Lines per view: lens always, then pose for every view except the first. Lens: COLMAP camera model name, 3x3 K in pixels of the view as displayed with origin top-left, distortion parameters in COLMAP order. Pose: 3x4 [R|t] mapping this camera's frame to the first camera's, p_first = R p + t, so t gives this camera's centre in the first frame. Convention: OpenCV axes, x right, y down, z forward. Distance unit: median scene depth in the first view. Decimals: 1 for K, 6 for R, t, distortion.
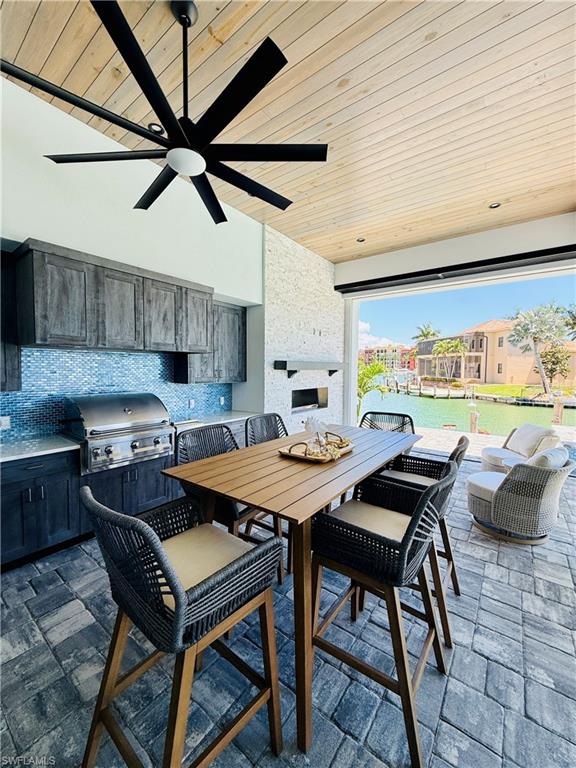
lens RADIAL K [[308.0, 0, 288.0], [0, 308.0, 384.0], [0, 0, 1]] dist [0.000991, 0.000107]
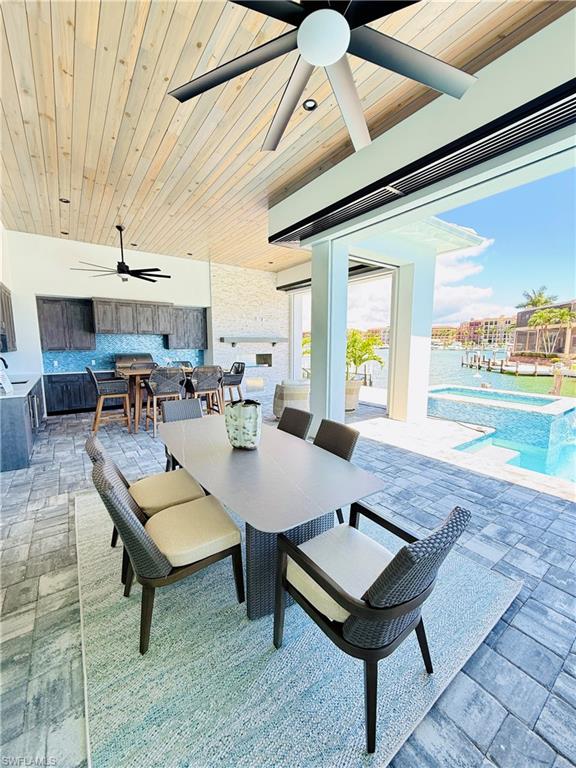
lens RADIAL K [[308.0, 0, 288.0], [0, 308.0, 384.0], [0, 0, 1]] dist [0.000991, 0.000107]
pose [[0.952988, 0.032394, -0.301273, 0.686933], [-0.008821, 0.996813, 0.079279, 0.039281], [0.302881, -0.072895, 0.950237, -0.478051]]
